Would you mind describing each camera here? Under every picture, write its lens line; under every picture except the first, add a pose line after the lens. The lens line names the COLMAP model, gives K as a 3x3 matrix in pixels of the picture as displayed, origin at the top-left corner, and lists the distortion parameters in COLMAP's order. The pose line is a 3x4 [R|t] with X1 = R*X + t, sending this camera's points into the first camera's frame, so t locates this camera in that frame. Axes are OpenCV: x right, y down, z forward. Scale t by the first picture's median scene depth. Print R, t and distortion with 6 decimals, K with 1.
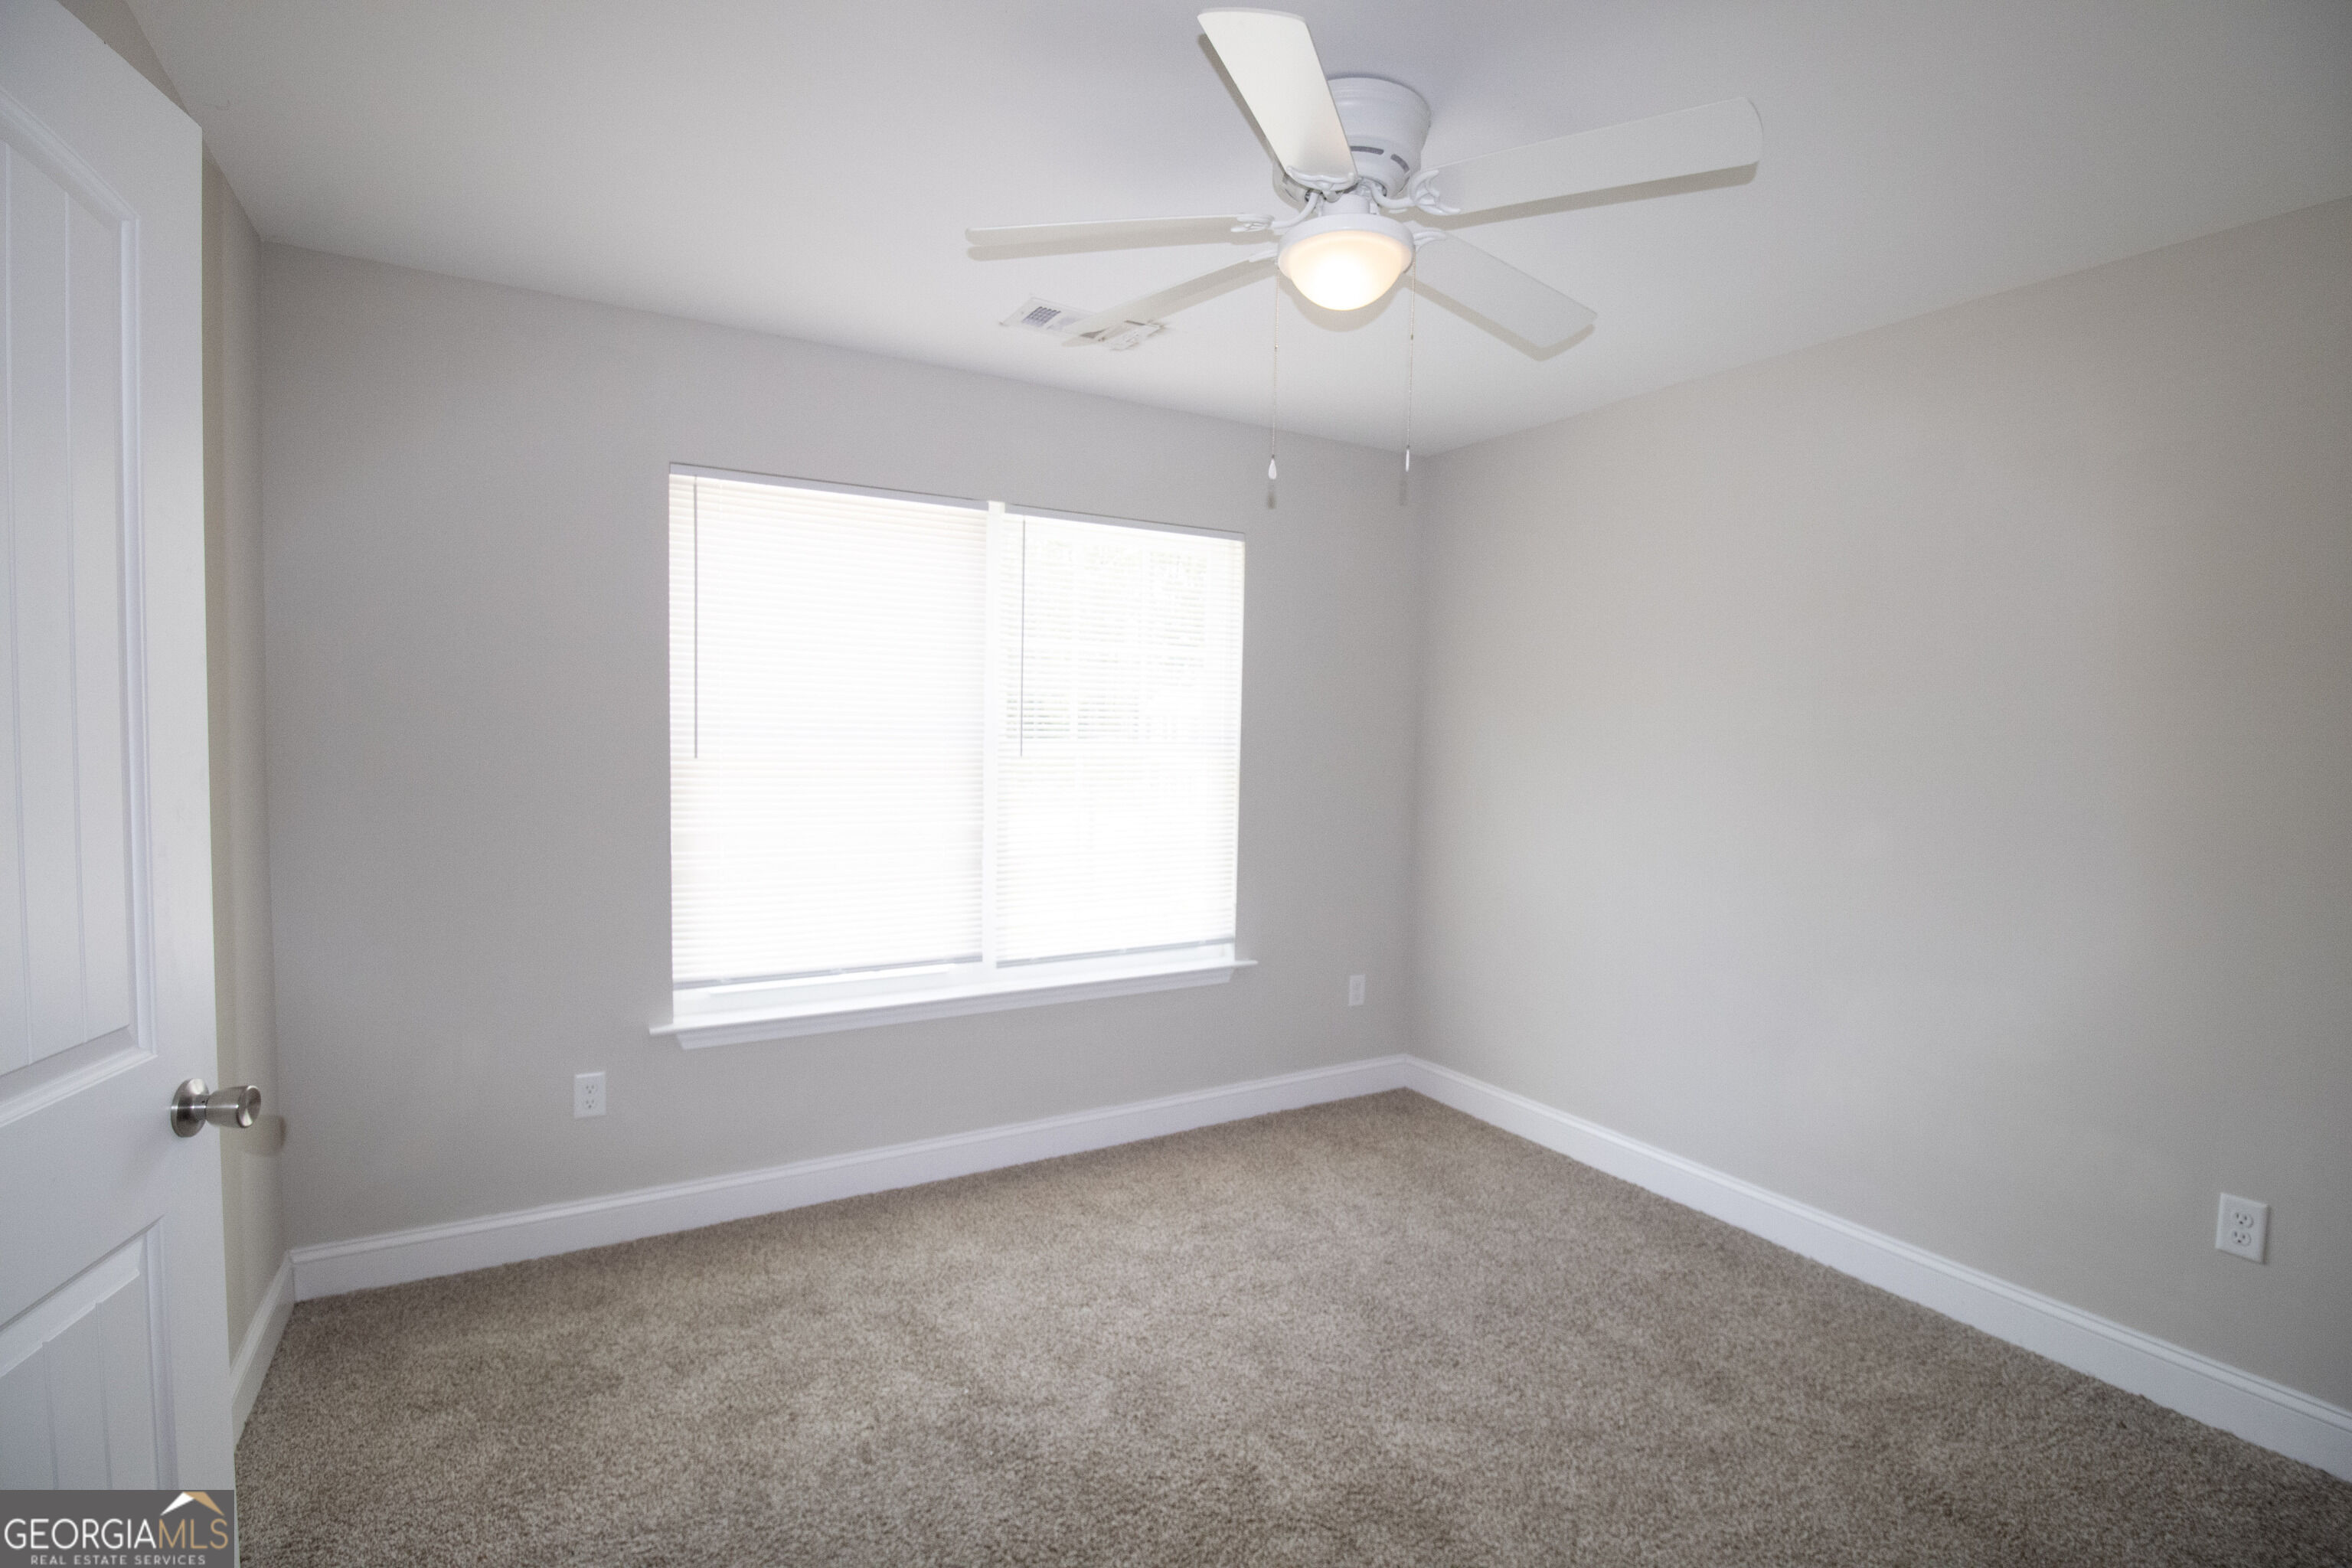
lens RADIAL K [[1091.8, 0, 1176.0], [0, 1091.8, 784.0], [0, 0, 1]] dist [0.000867, 0.000064]
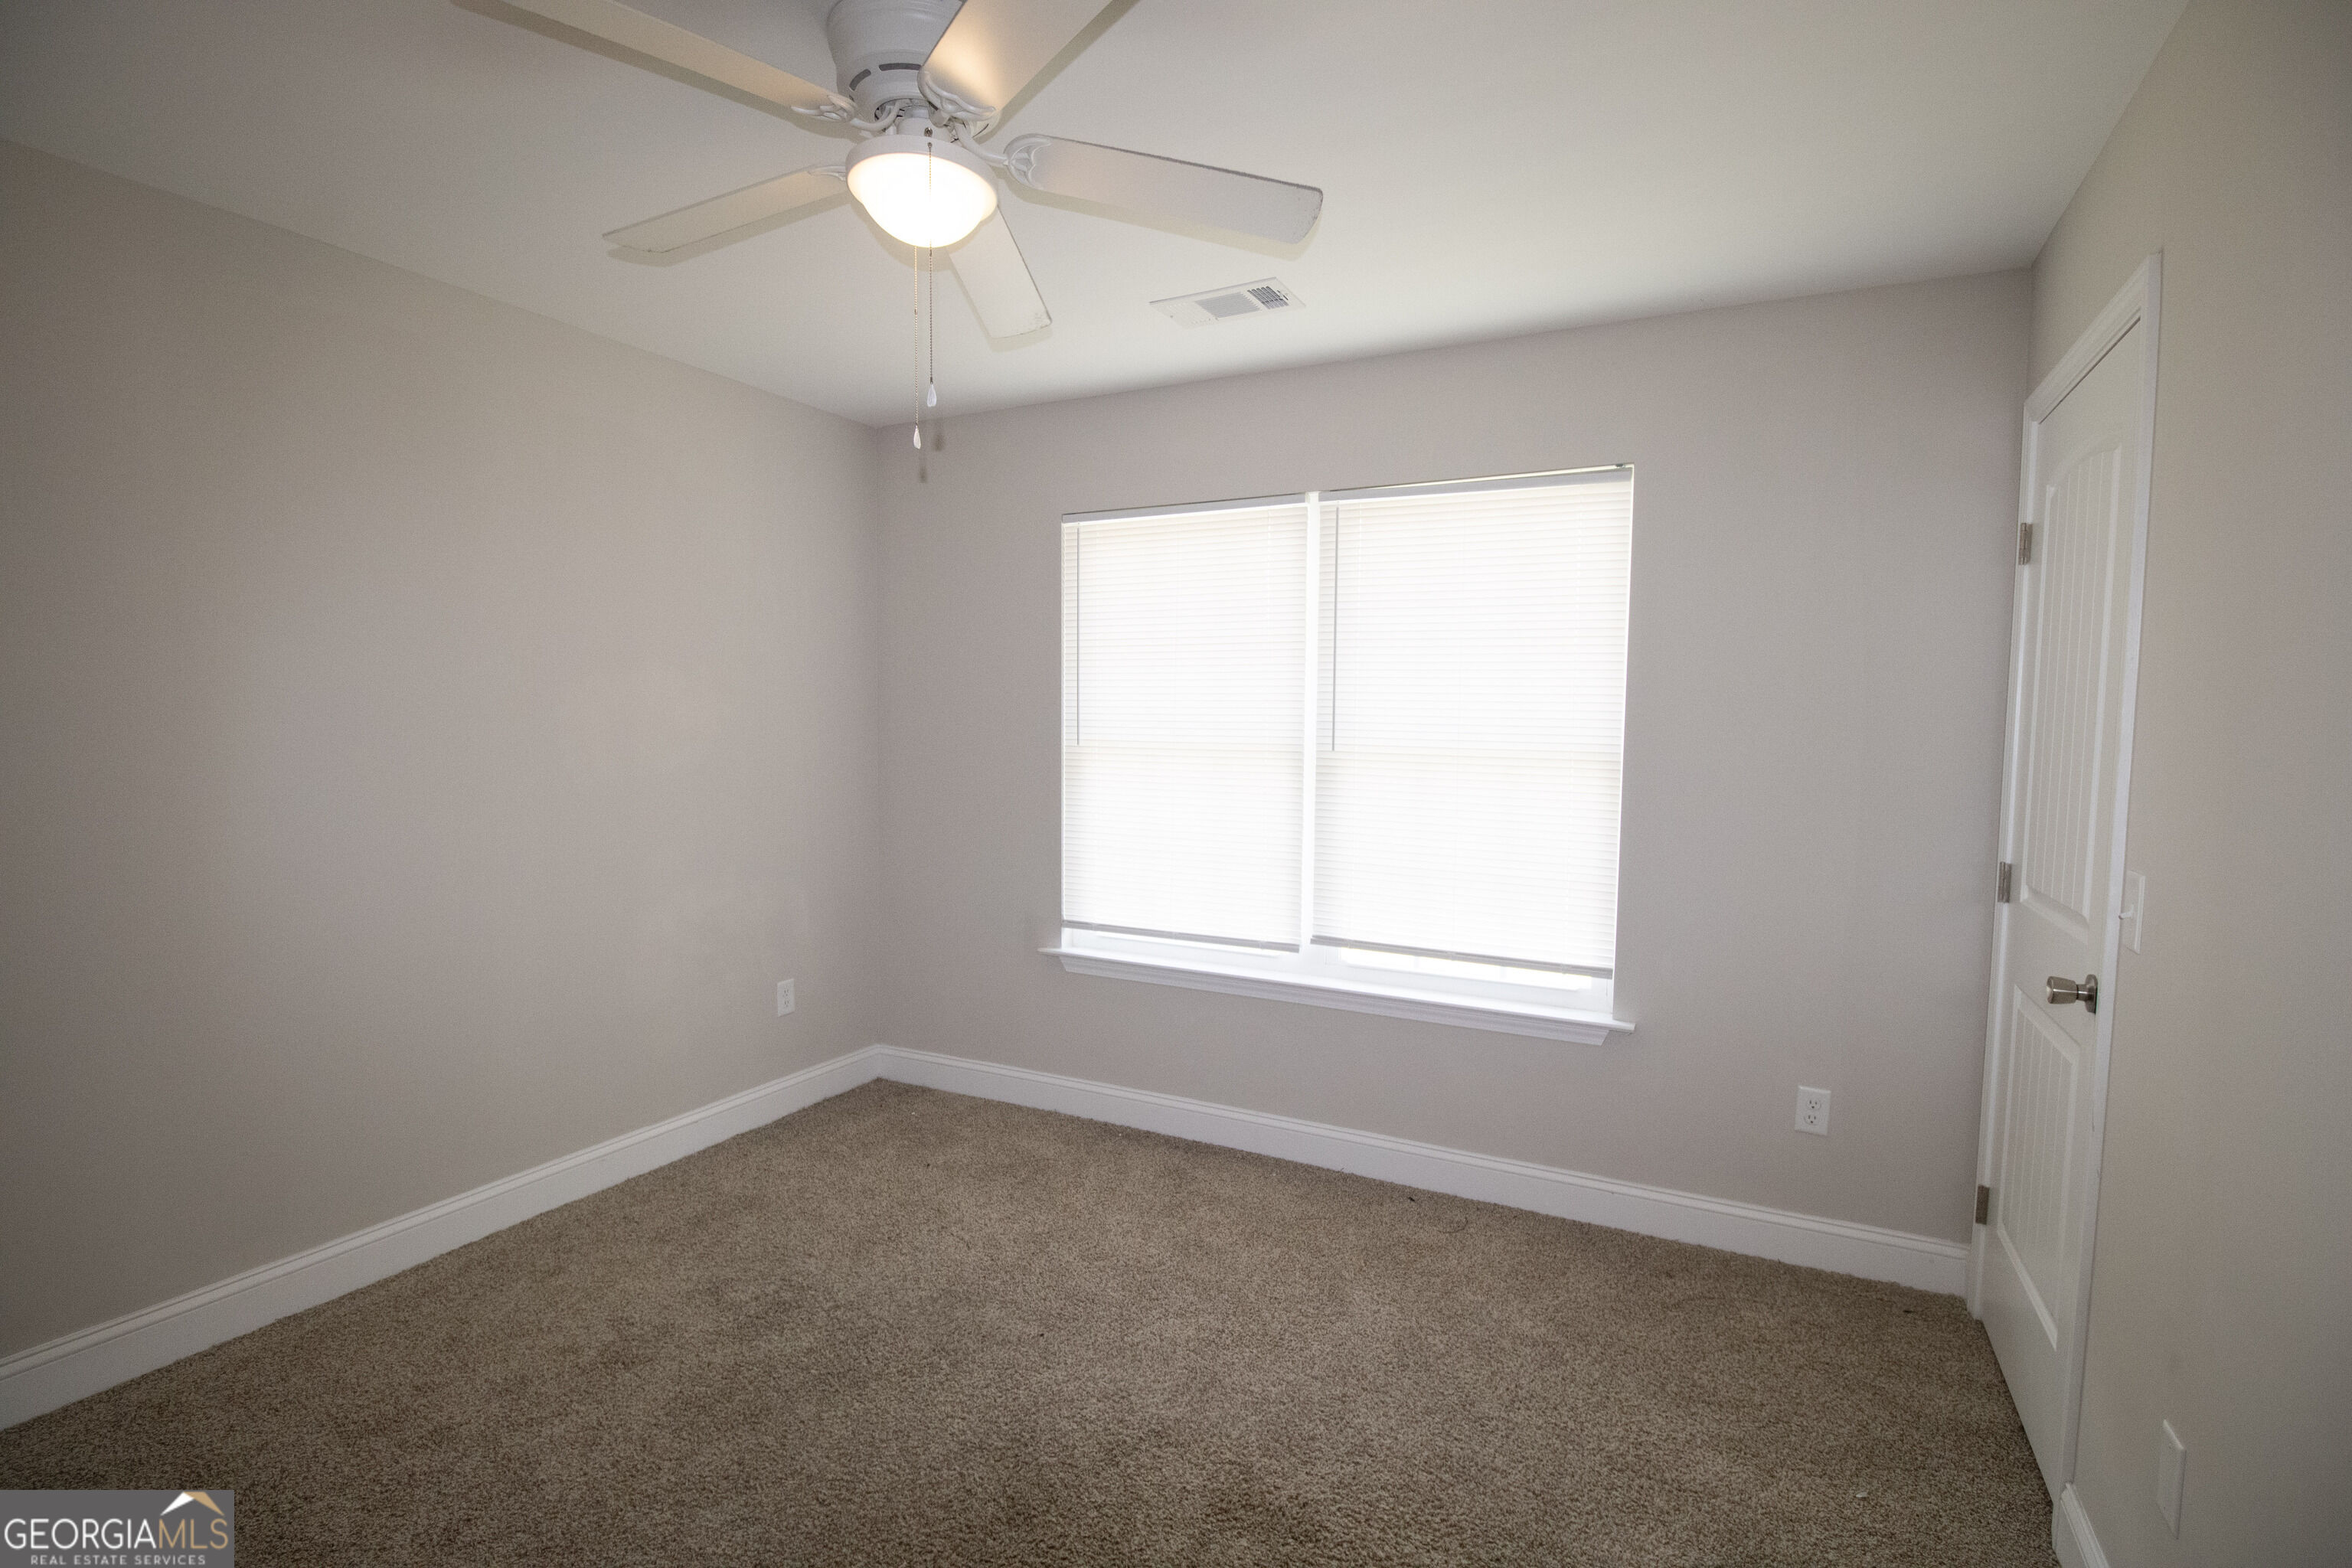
lens RADIAL K [[1107.4, 0, 1176.0], [0, 1107.4, 784.0], [0, 0, 1]] dist [-0.000881, -0.000019]
pose [[0.549515, 0.044231, -0.834312, 0.679666], [-0.045818, 0.998690, 0.022768, -0.012557], [0.834227, 0.025715, 0.550822, 0.385750]]
